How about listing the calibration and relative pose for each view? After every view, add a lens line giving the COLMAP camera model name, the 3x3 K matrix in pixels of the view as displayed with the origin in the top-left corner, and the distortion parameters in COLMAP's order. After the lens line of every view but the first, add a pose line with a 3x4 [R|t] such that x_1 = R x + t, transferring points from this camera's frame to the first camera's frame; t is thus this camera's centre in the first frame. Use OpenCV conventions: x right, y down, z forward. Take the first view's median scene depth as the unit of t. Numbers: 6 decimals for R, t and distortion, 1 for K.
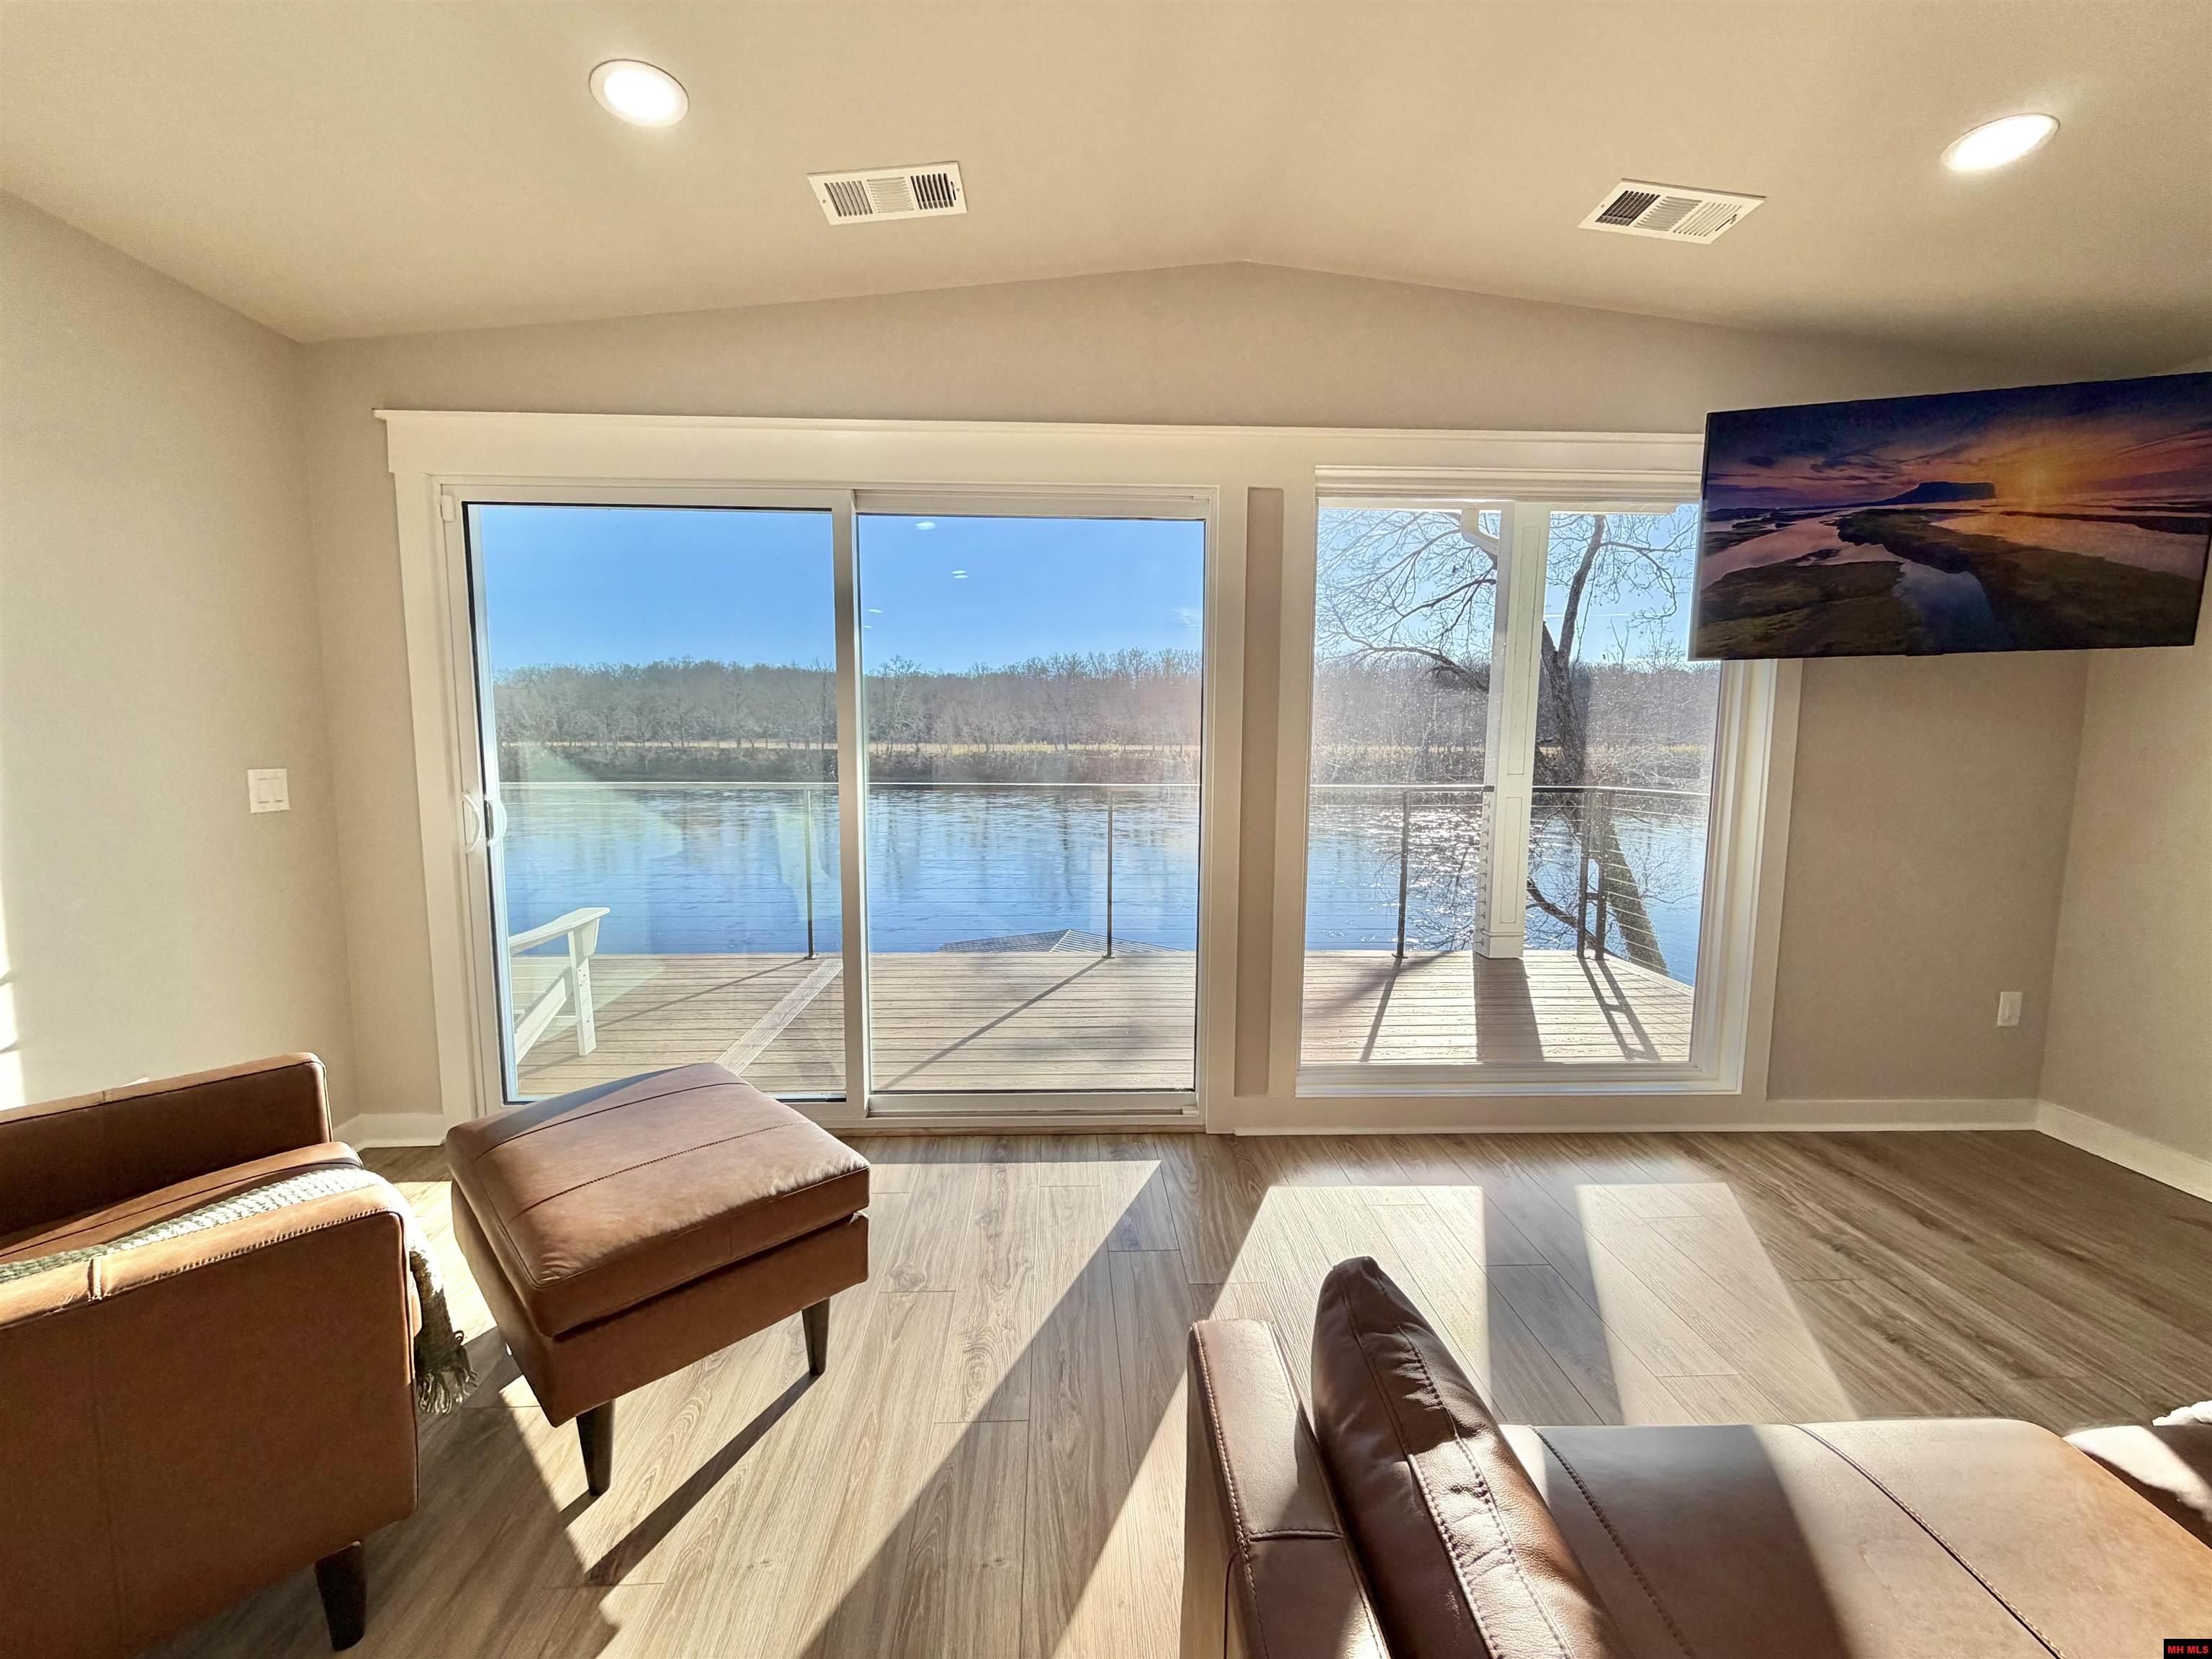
lens RADIAL K [[877.9, 0, 1098.3], [0, 877.9, 828.2], [0, 0, 1]] dist [0.000828, -0.000079]
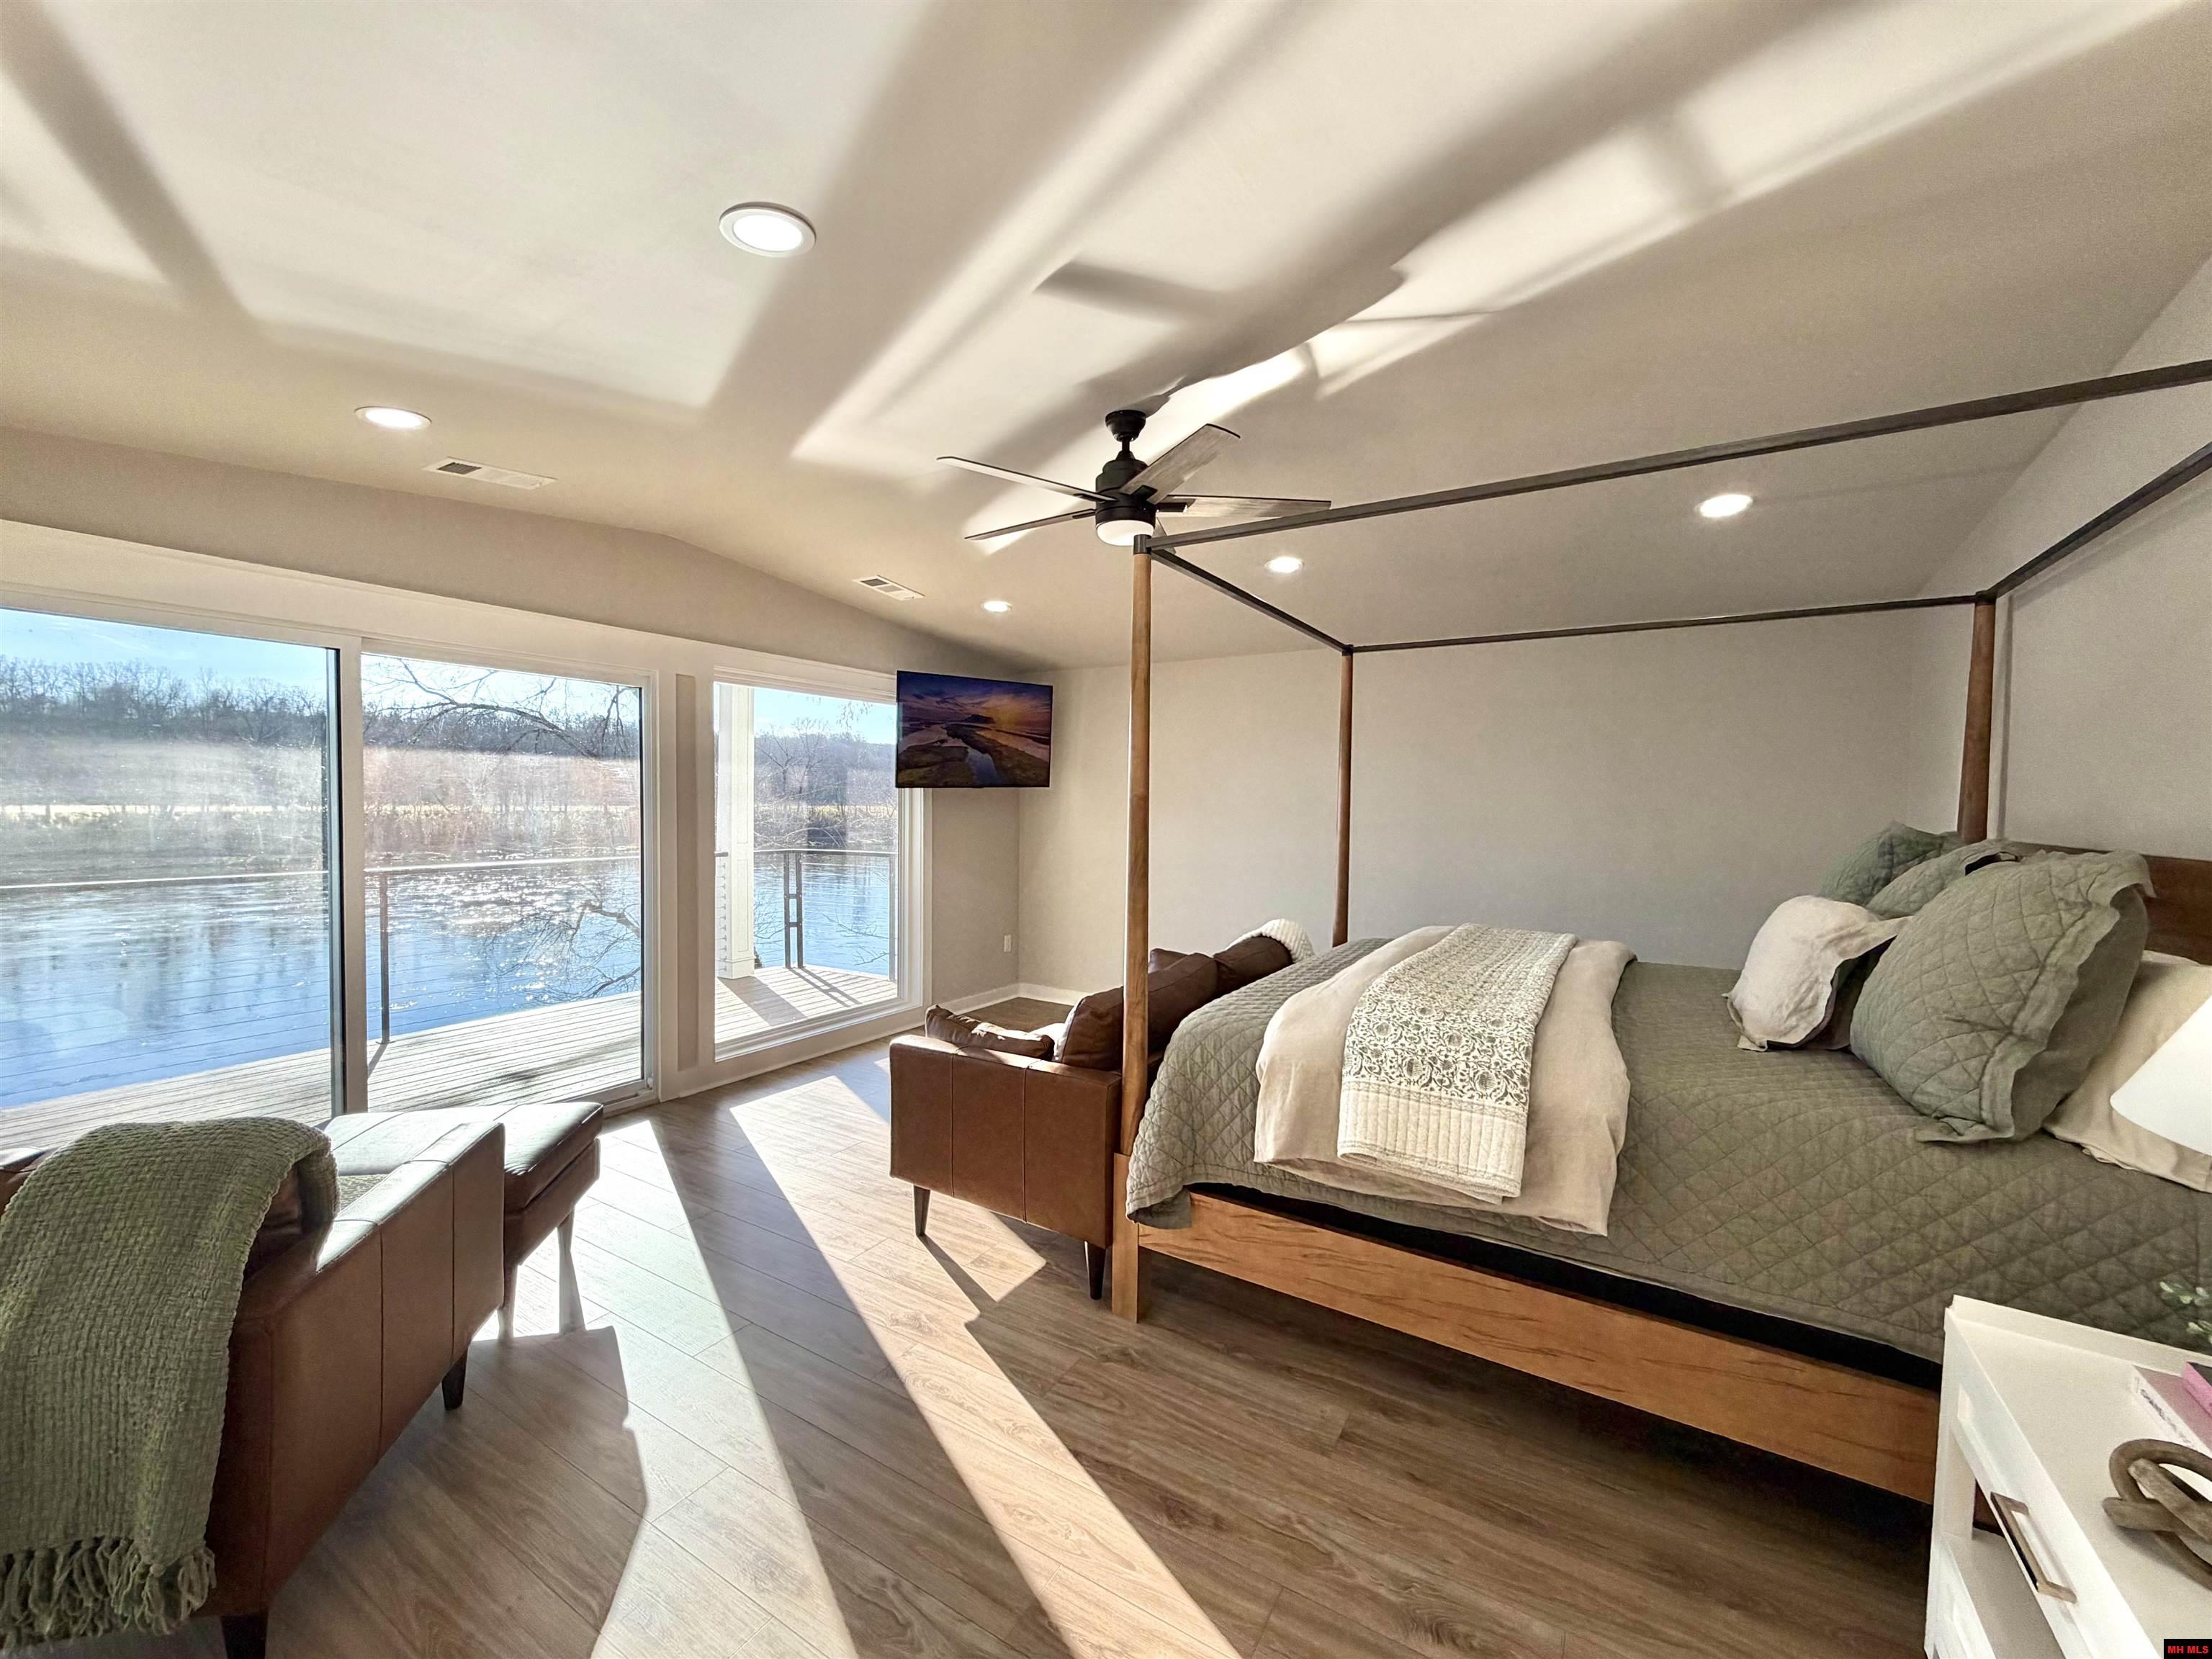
lens RADIAL K [[885.5, 0, 1087.1], [0, 885.5, 829.3], [0, 0, 1]] dist [-0.002621, 0.000057]
pose [[0.565443, -0.024718, 0.824417, -0.771949], [0.077634, 0.996708, -0.023364, -0.016514], [-0.821126, 0.077214, 0.565500, -0.508140]]
